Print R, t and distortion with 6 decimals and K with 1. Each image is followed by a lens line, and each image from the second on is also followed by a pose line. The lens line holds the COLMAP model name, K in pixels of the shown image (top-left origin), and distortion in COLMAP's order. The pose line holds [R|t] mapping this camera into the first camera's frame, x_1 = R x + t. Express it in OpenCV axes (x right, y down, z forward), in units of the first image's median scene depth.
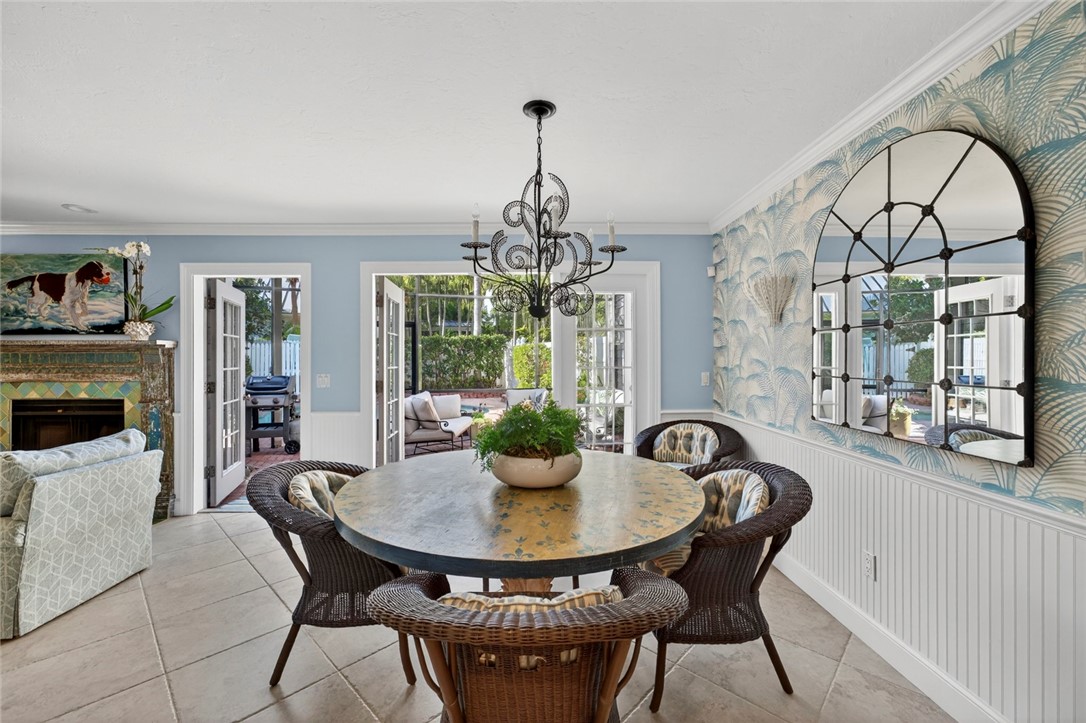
lens RADIAL K [[448.9, 0, 540.1], [0, 448.9, 362.8], [0, 0, 1]] dist [-0.005880, 0.004643]
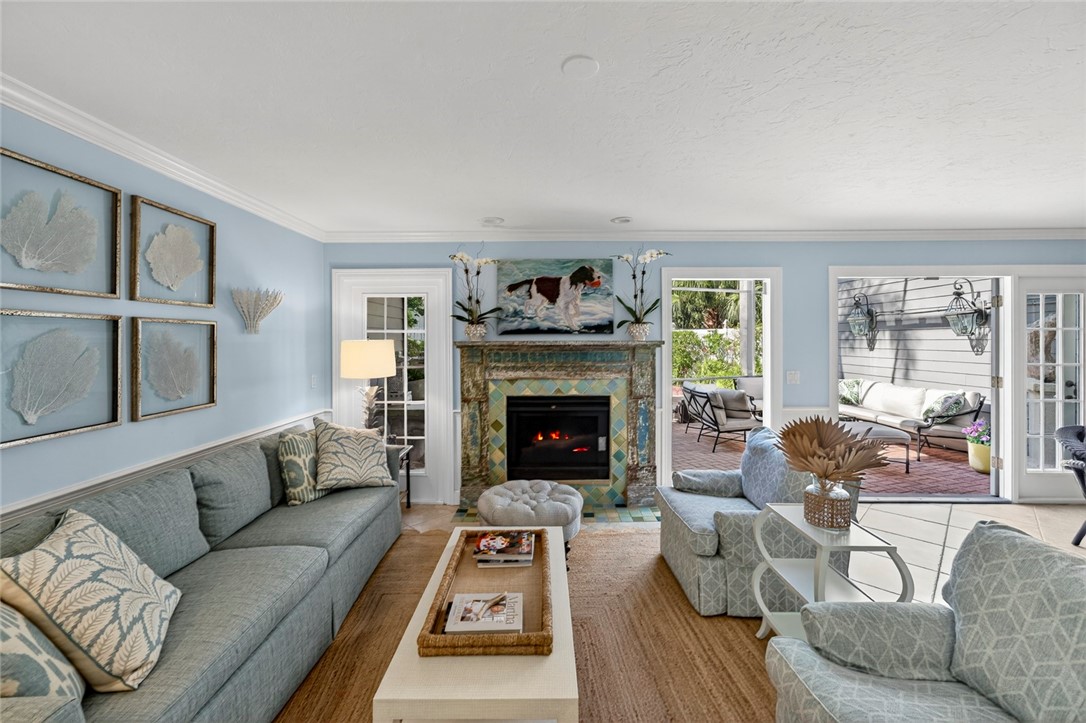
lens RADIAL K [[448.9, 0, 543.2], [0, 448.9, 346.2], [0, 0, 1]] dist [-0.005880, 0.004643]
pose [[0.999974, -0.000181, -0.007271, -1.090758], [0.000217, 0.999988, 0.004944, -0.040625], [0.007270, -0.004945, 0.999961, -0.065117]]
